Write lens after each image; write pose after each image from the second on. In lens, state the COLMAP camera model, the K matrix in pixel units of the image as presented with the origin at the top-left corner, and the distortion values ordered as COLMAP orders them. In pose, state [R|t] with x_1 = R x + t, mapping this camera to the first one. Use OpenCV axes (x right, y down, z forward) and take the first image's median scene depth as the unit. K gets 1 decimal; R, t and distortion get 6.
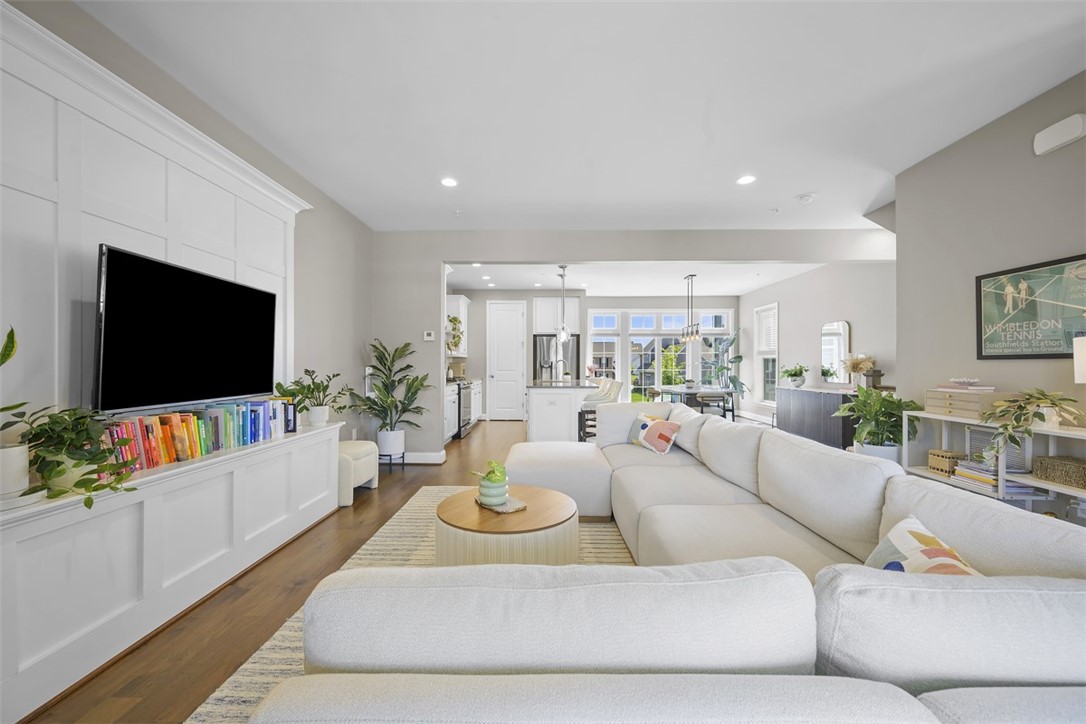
lens RADIAL K [[425.5, 0, 542.9], [0, 425.5, 363.5], [0, 0, 1]] dist [-0.000828, -0.000986]
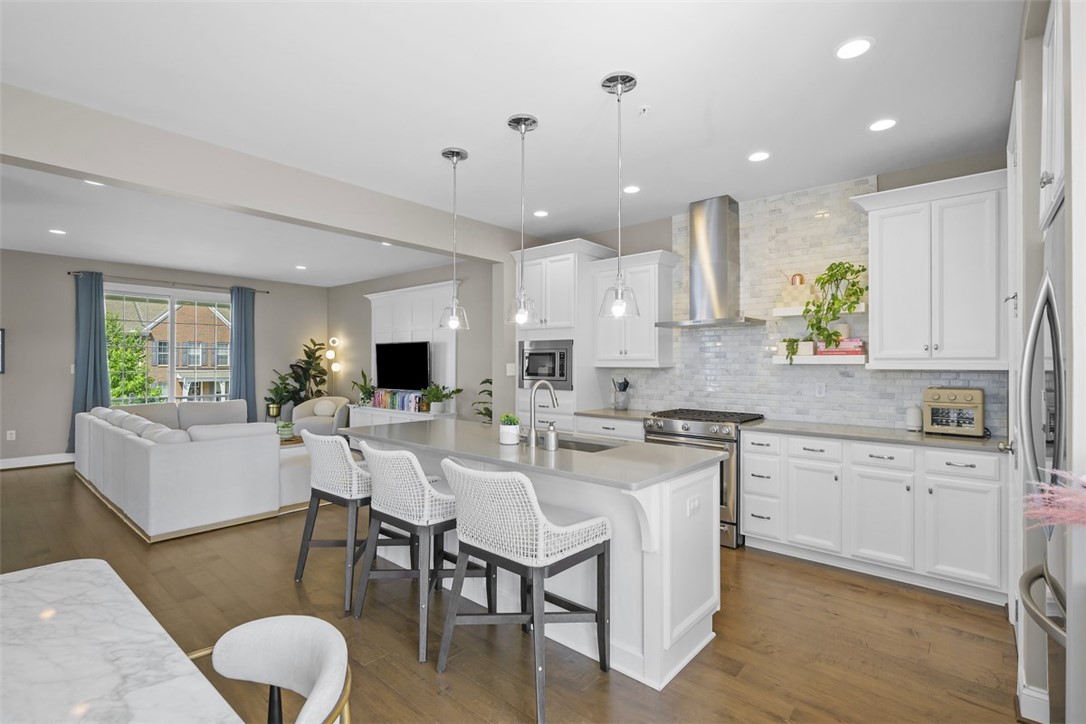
lens RADIAL K [[500.0, 0, 543.5], [0, 500.0, 359.4], [0, 0, 1]] dist [0.000690, -0.000046]
pose [[-0.640827, -0.011717, -0.767596, 0.691080], [-0.001931, 0.999905, -0.013651, -0.042202], [0.767683, -0.007265, -0.640789, 2.464900]]
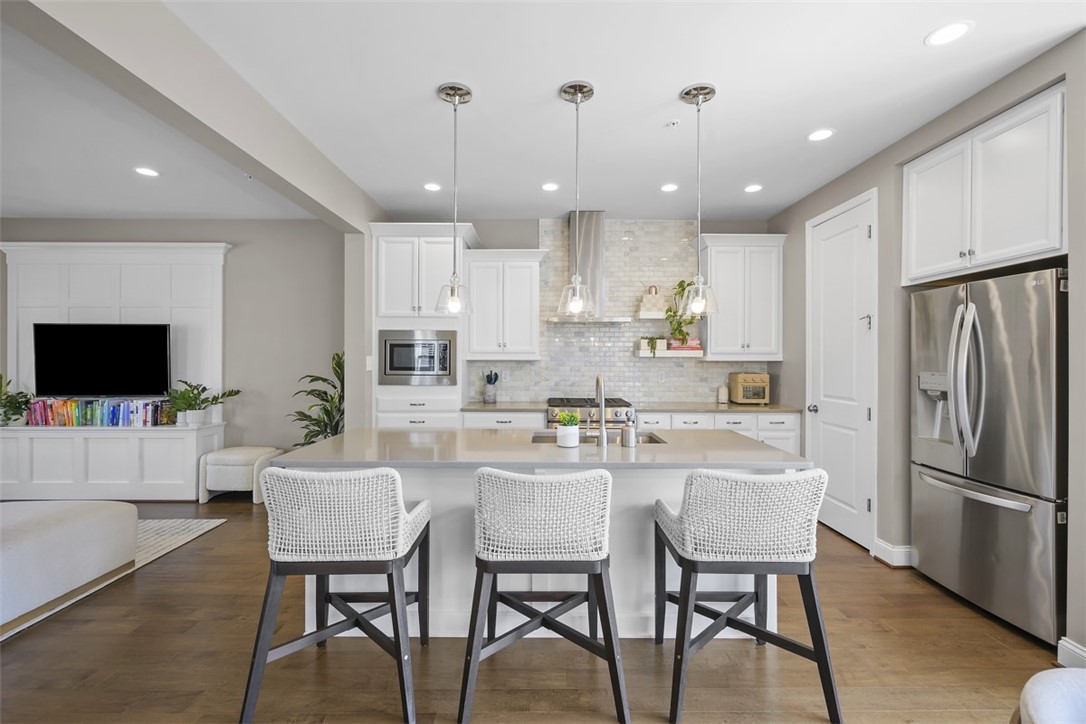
lens RADIAL K [[466.9, 0, 545.7], [0, 466.9, 358.6], [0, 0, 1]] dist [0.000759, -0.000028]
pose [[0.023446, -0.001688, -0.999724, 0.784101], [0.000898, 0.999998, -0.001667, -0.041445], [0.999725, -0.000858, 0.023448, 1.861909]]
